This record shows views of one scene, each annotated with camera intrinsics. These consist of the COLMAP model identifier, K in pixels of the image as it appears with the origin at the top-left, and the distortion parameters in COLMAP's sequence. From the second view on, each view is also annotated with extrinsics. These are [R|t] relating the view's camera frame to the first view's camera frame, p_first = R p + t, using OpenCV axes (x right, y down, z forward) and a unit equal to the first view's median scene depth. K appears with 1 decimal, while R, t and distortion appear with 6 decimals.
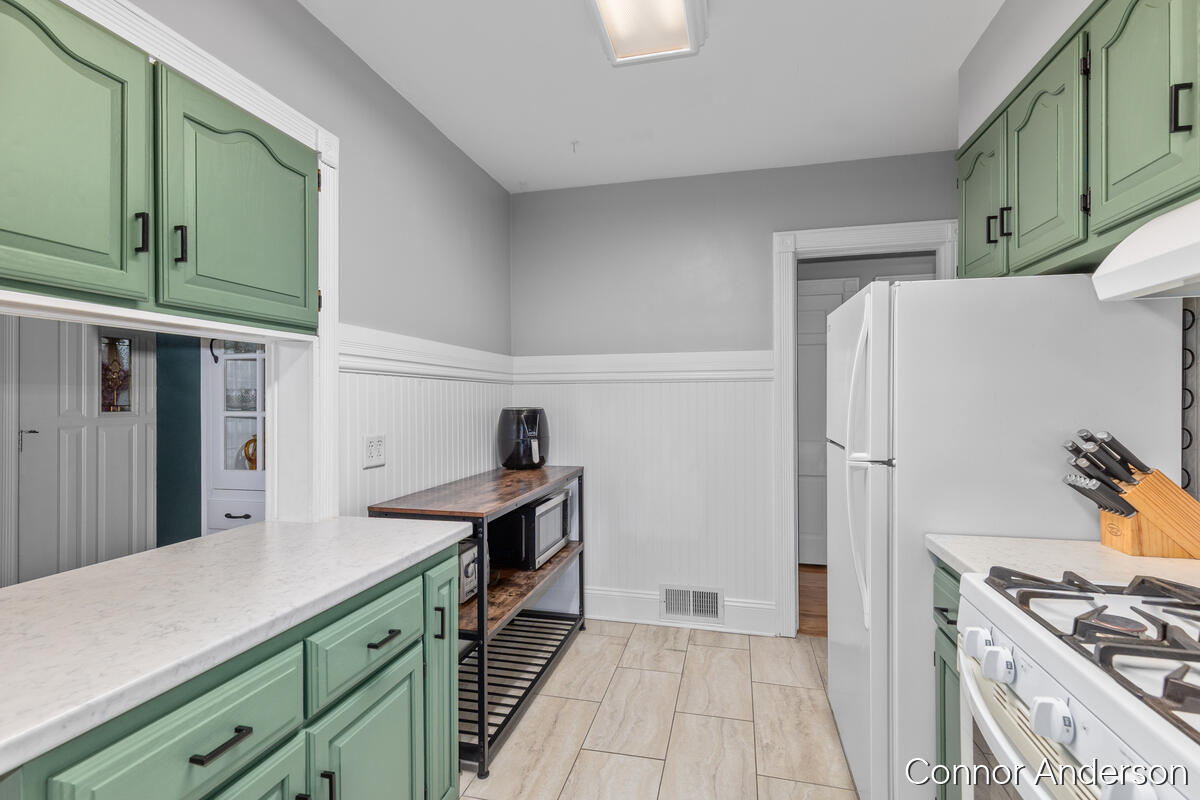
lens RADIAL K [[536.2, 0, 606.4], [0, 536.2, 401.8], [0, 0, 1]] dist [0.011515, 0.000100]
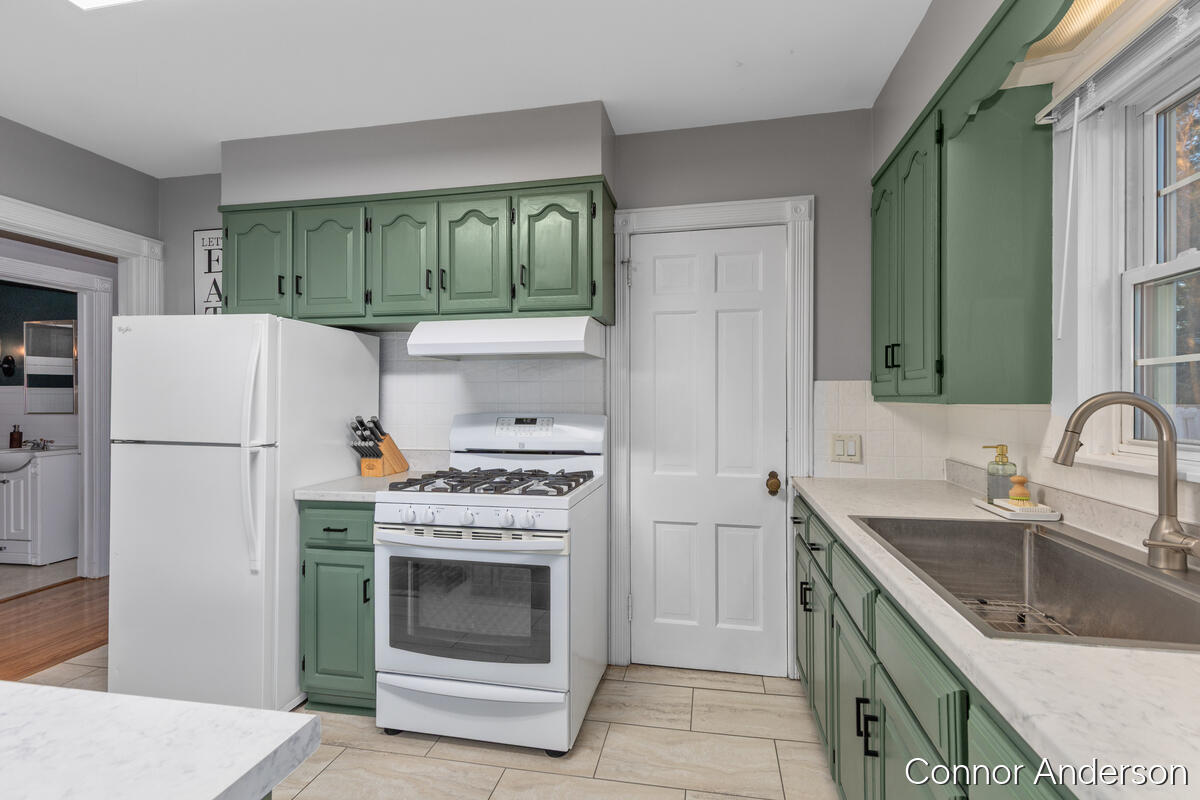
lens RADIAL K [[536.2, 0, 606.4], [0, 536.2, 401.8], [0, 0, 1]] dist [0.011515, 0.000100]
pose [[-0.028132, -0.001420, 0.999603, -1.039503], [0.005045, 0.999986, 0.001563, 0.004722], [-0.999591, 0.005087, -0.028124, 0.214820]]
